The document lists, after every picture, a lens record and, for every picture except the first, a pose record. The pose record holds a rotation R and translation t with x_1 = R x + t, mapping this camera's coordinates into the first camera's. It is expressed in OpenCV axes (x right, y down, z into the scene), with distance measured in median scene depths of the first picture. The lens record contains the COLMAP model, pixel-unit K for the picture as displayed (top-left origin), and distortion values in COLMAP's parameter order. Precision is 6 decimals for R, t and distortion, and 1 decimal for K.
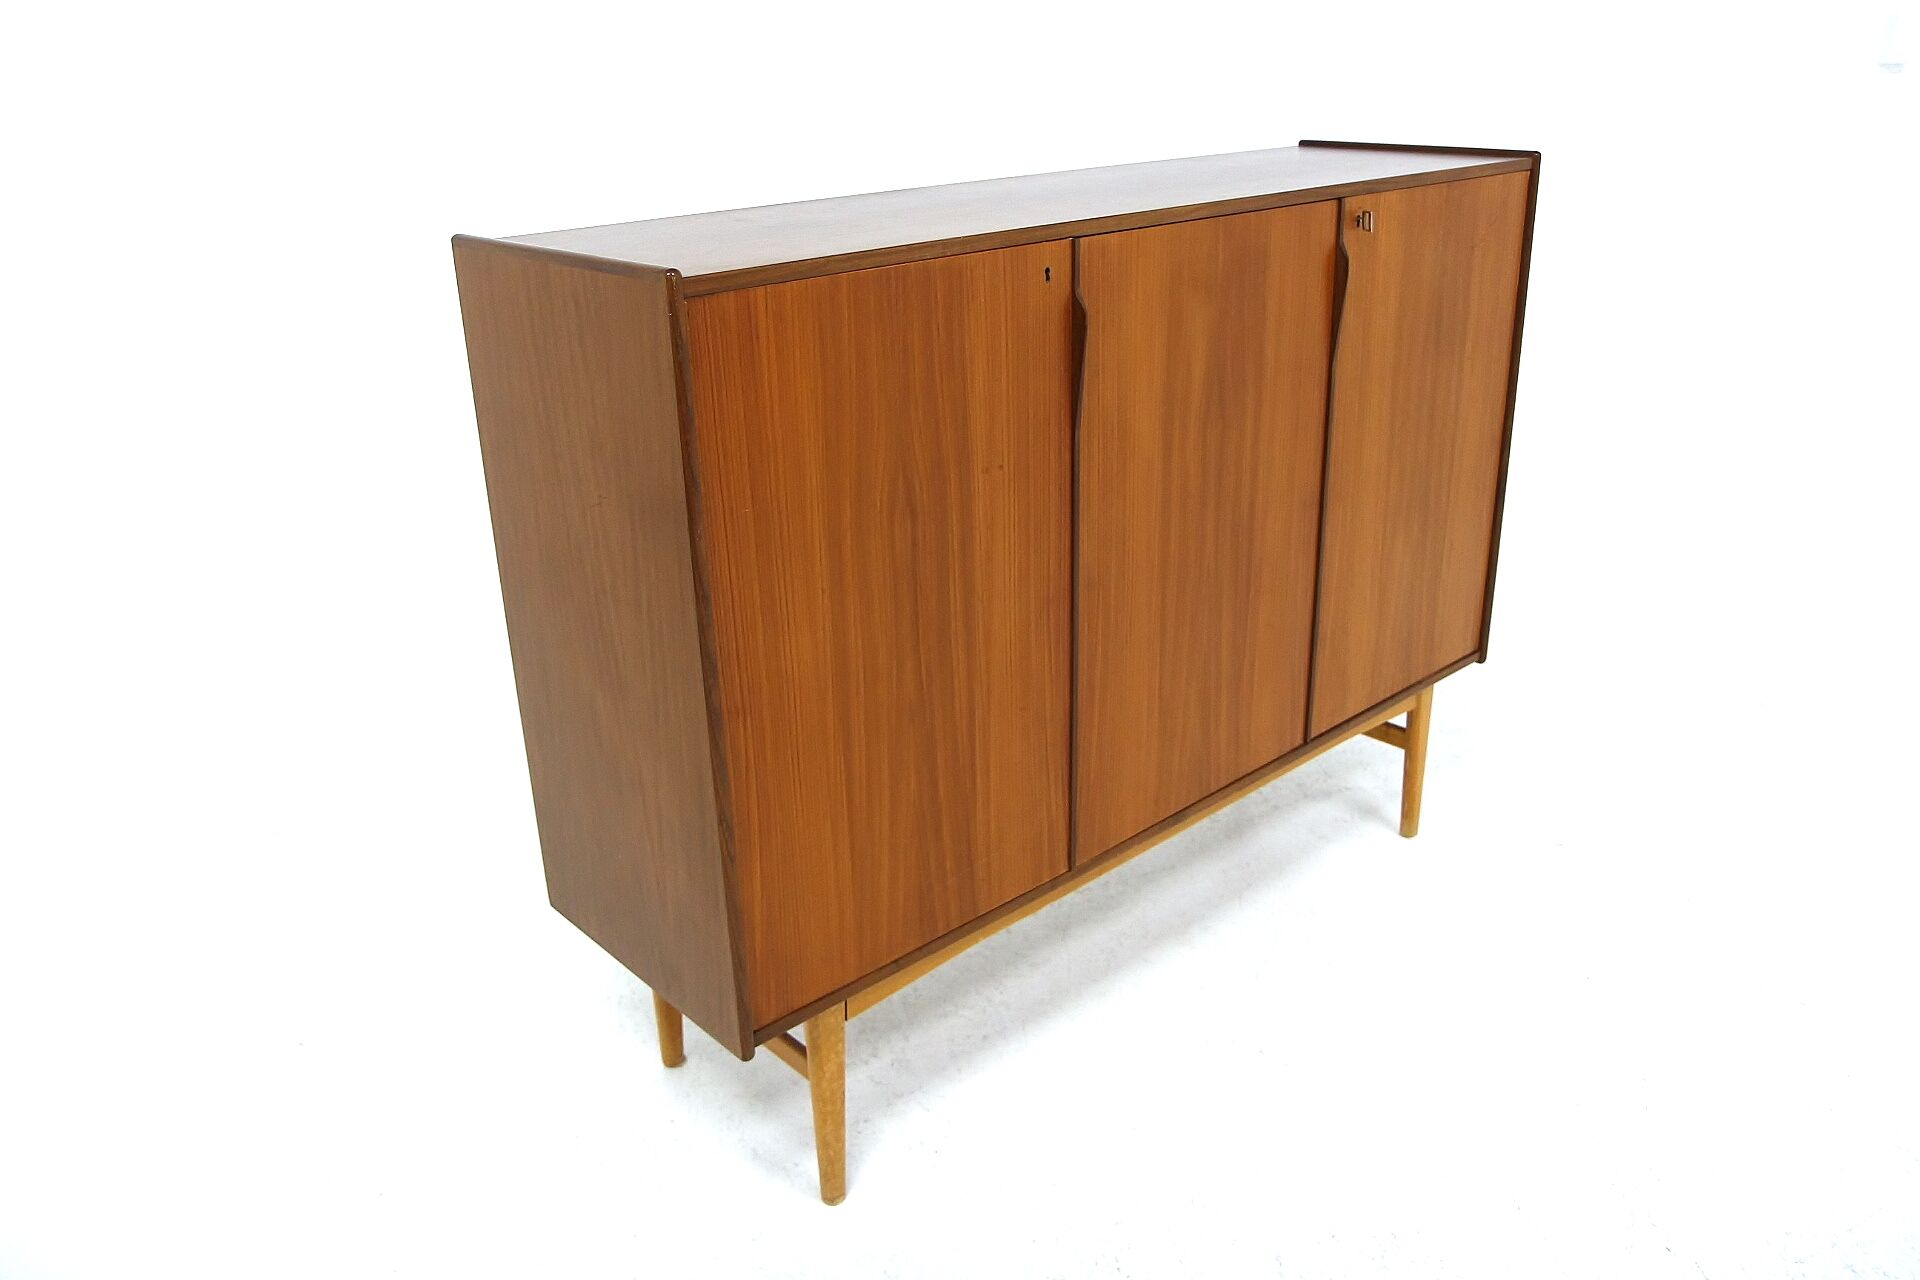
lens RADIAL K [[1495.2, 0, 953.8], [0, 1495.2, 635.3], [0, 0, 1]] dist [-0.063168, 0.034603]
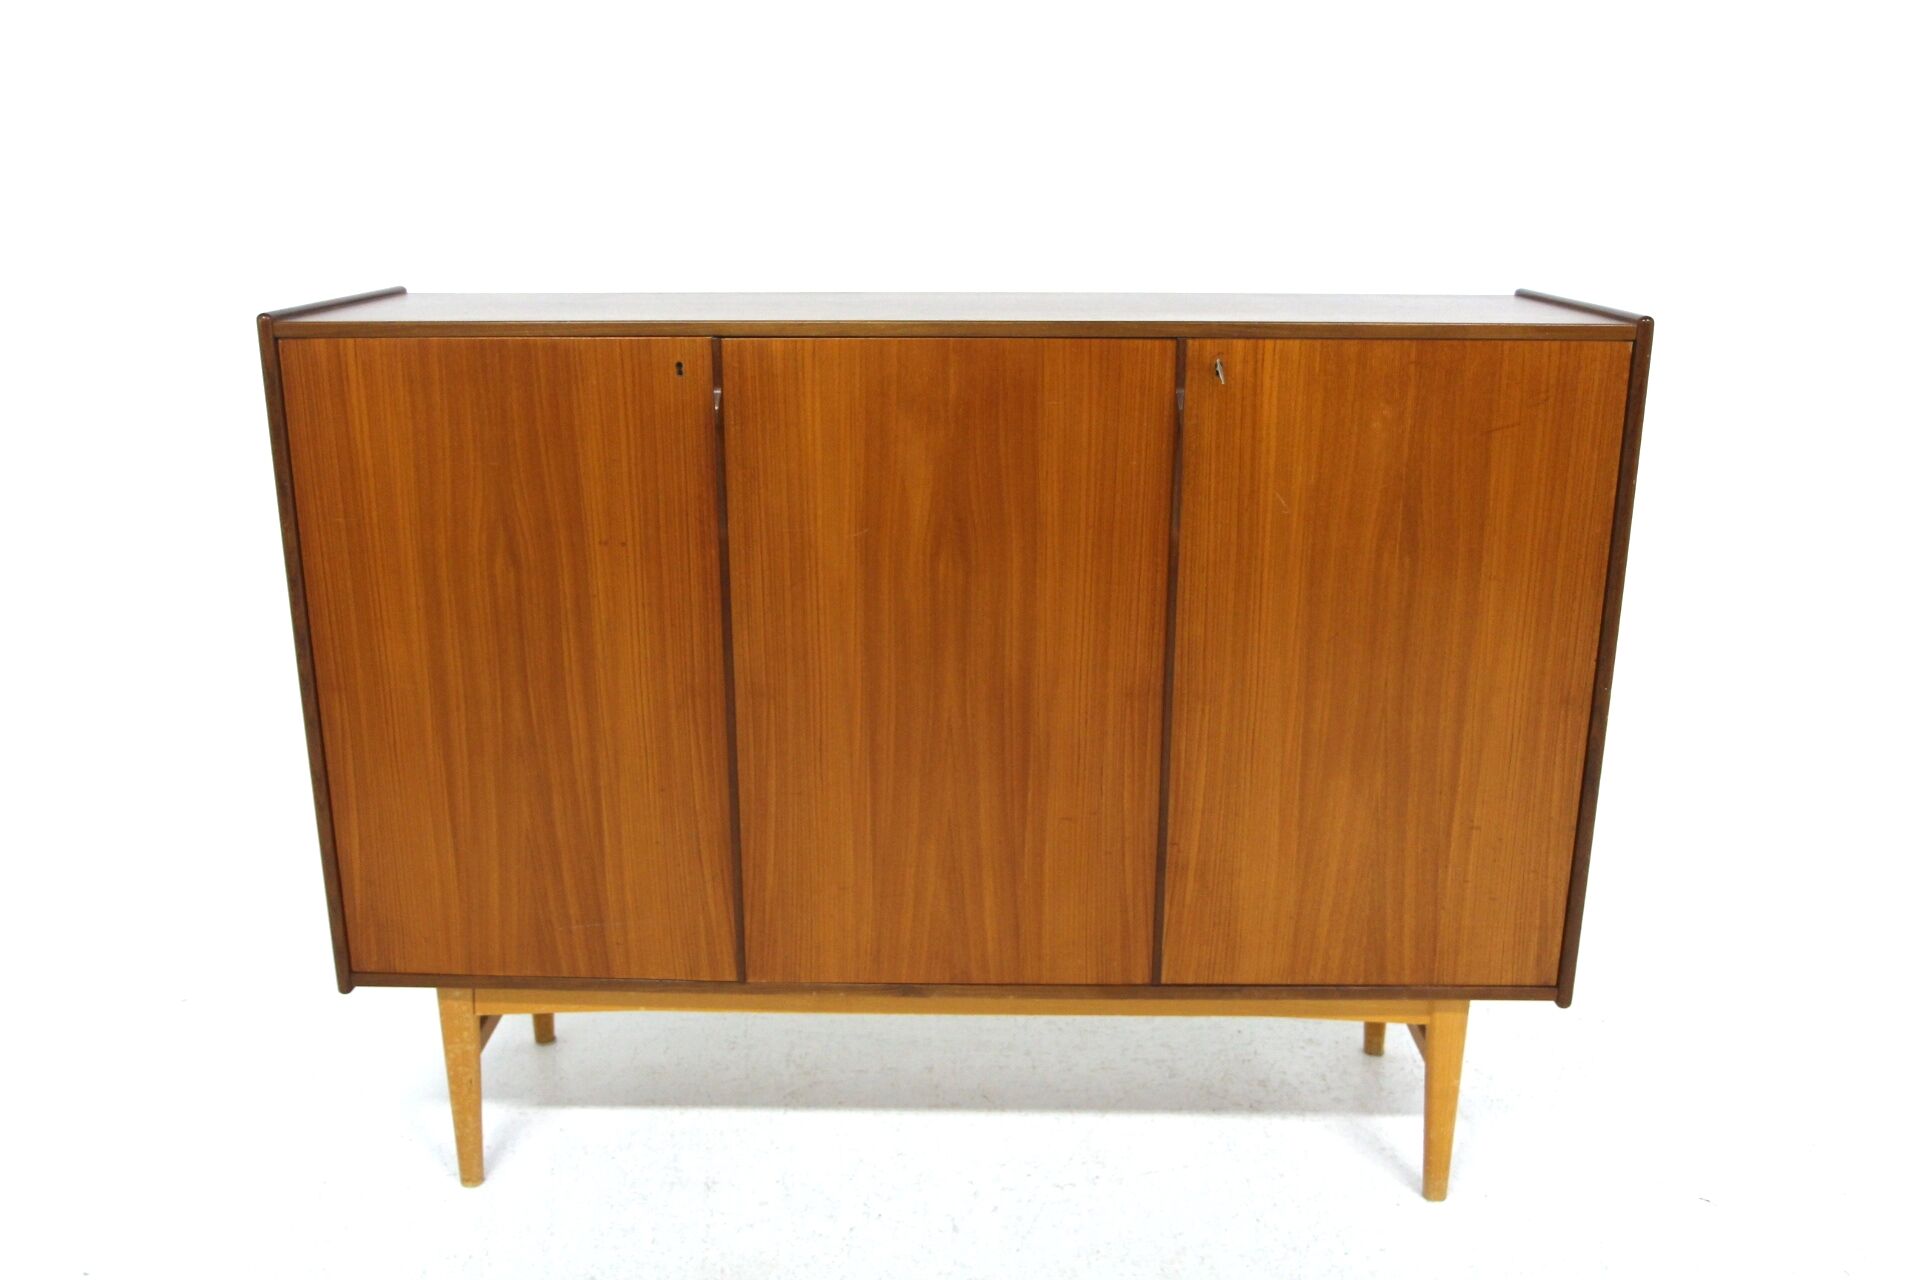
lens RADIAL K [[1590.1, 0, 962.0], [0, 1590.1, 643.8], [0, 0, 1]] dist [-0.049986, -0.003768]
pose [[0.725011, 0.220418, -0.652514, 0.871027], [-0.276711, 0.960801, 0.017103, -0.119889], [0.630706, 0.168158, 0.757584, 0.294783]]
